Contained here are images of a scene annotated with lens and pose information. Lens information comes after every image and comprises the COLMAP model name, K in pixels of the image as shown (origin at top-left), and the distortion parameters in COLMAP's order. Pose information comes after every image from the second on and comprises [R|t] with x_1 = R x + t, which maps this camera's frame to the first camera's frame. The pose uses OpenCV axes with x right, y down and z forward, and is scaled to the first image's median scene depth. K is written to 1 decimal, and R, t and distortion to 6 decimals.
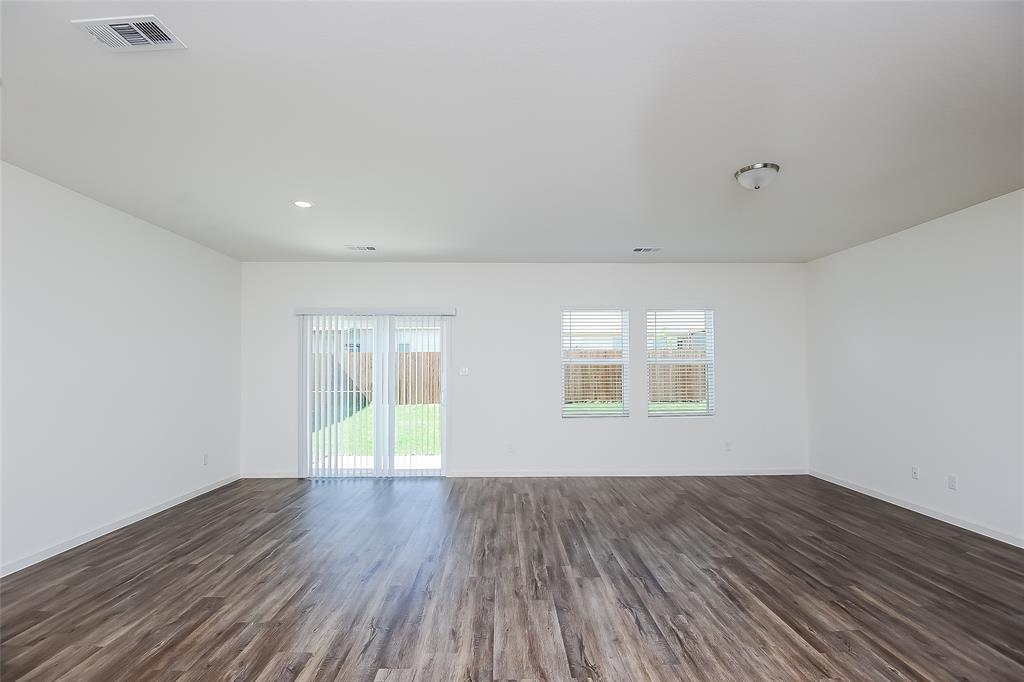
lens RADIAL K [[478.5, 0, 510.7], [0, 478.5, 368.9], [0, 0, 1]] dist [-0.024477, -0.010705]
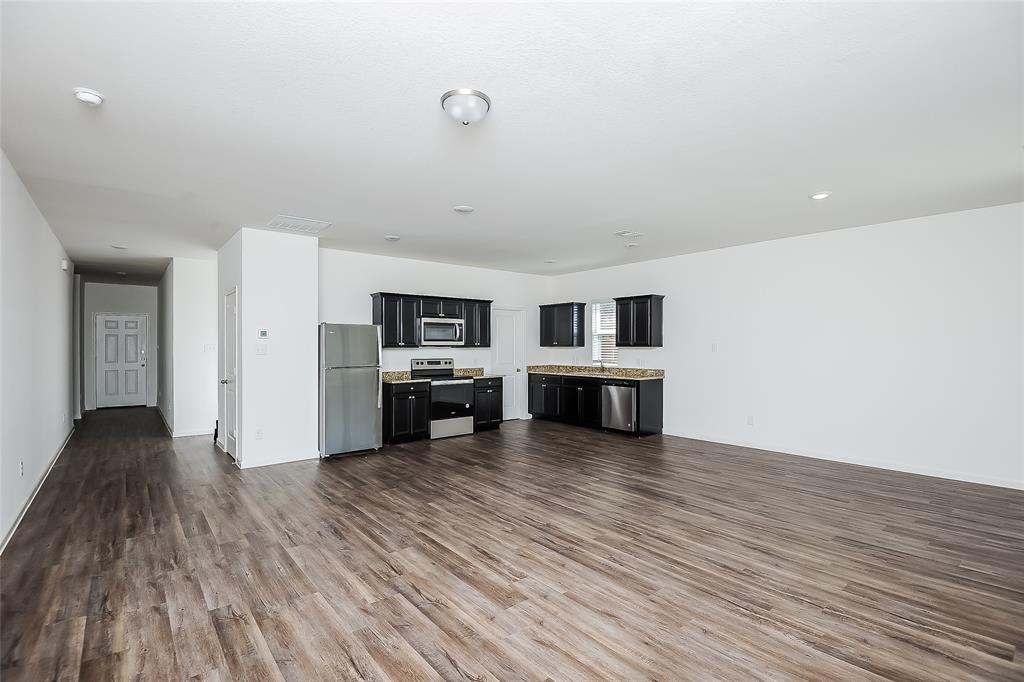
lens RADIAL K [[478.0, 0, 512.0], [0, 478.0, 341.0], [0, 0, 1]] dist [-0.002211, -0.019055]
pose [[-0.784565, -0.000682, -0.620047, 1.033445], [0.000778, 0.999998, -0.002084, -0.014426], [0.620047, -0.002118, -0.784562, 1.780197]]
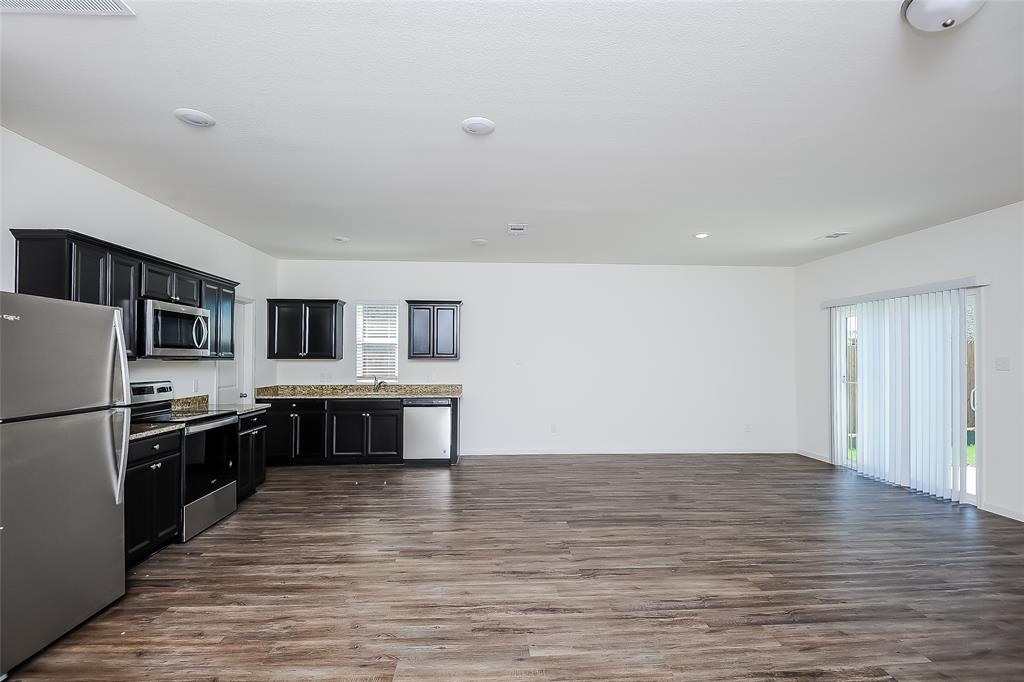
lens RADIAL K [[470.1, 0, 510.5], [0, 470.1, 352.7], [0, 0, 1]] dist [0.027317, -0.032247]
pose [[0.039904, -0.008167, -0.999170, 1.087635], [-0.006142, 0.999946, -0.008419, -0.001874], [0.999185, 0.006473, 0.039852, 0.495835]]
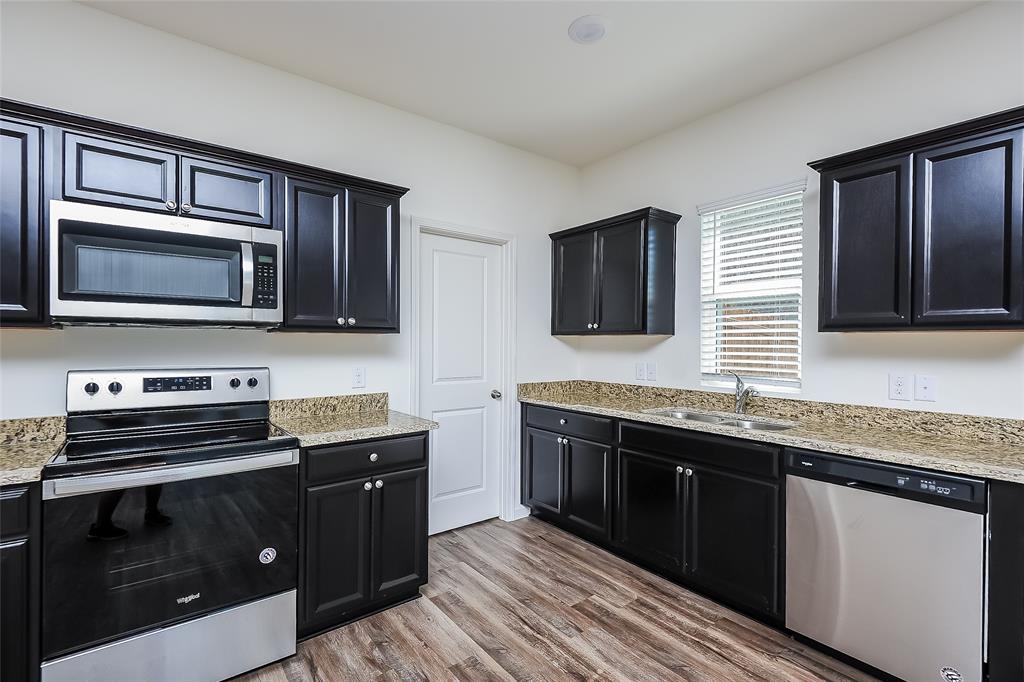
lens RADIAL K [[466.1, 0, 505.7], [0, 466.1, 344.0], [0, 0, 1]] dist [0.038651, -0.030731]
pose [[-0.807187, 0.002612, -0.590290, -0.164647], [-0.004667, 0.999931, 0.010807, 0.023962], [0.590278, 0.011478, -0.807119, 0.430960]]
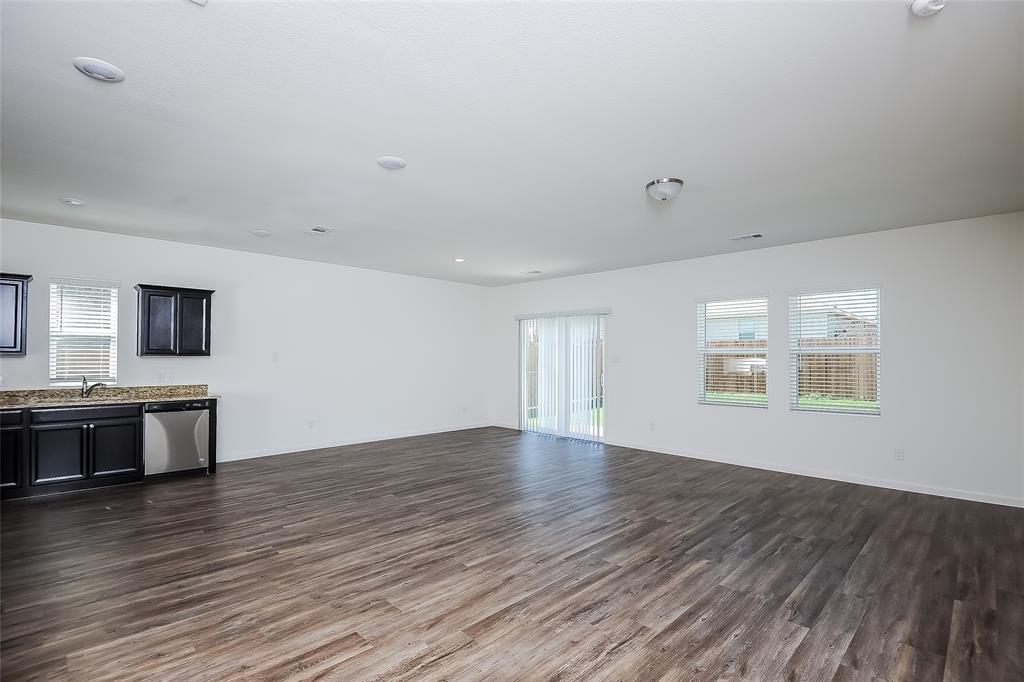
lens RADIAL K [[473.5, 0, 507.2], [0, 473.5, 355.6], [0, 0, 1]] dist [0.001270, -0.018976]
pose [[0.687843, 0.003543, -0.725851, 1.153386], [-0.008380, 0.999960, -0.003060, 0.005813], [0.725811, 0.008187, 0.687845, -0.074145]]
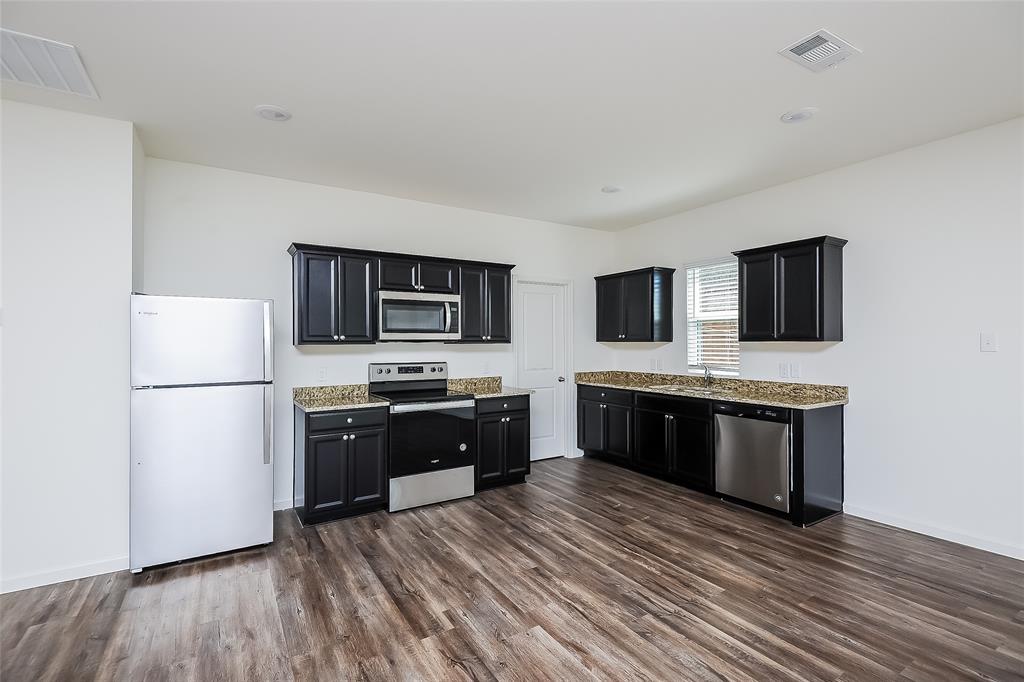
lens RADIAL K [[466.1, 0, 505.7], [0, 466.1, 344.0], [0, 0, 1]] dist [0.038651, -0.030731]
pose [[-0.864264, 0.010691, -0.502925, 0.279186], [0.005768, 0.999919, 0.011343, -0.000313], [0.503005, 0.006902, -0.864256, 0.957008]]
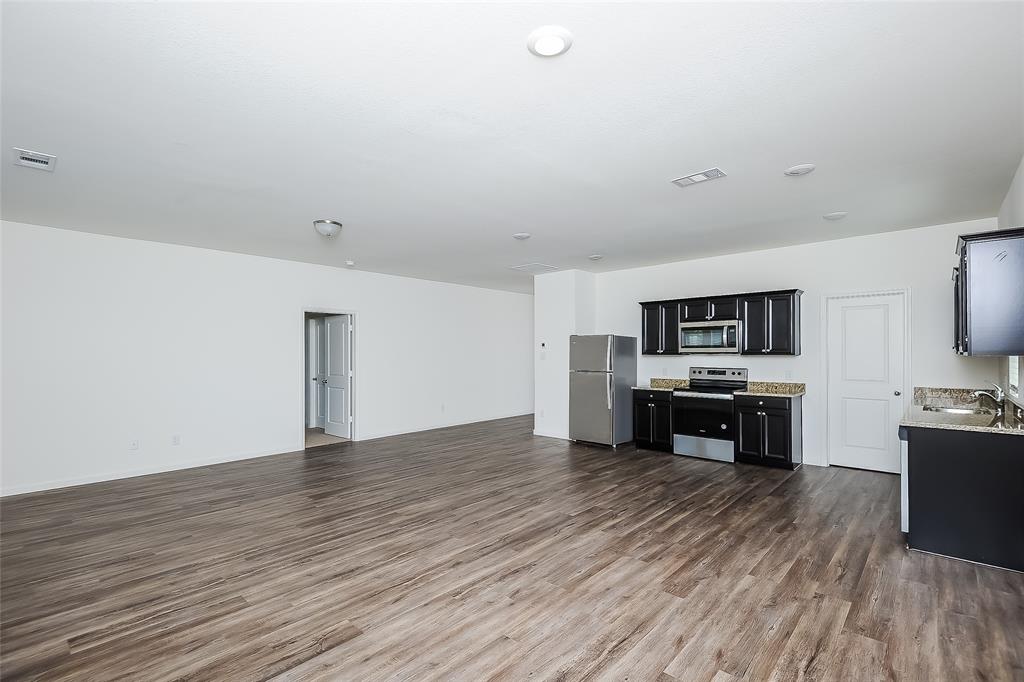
lens RADIAL K [[466.1, 0, 505.7], [0, 466.1, 344.0], [0, 0, 1]] dist [0.038651, -0.030731]
pose [[-0.719376, 0.017341, 0.694404, -0.972375], [0.008443, 0.999833, -0.016222, -0.009394], [-0.694569, -0.005807, -0.719402, 1.768154]]
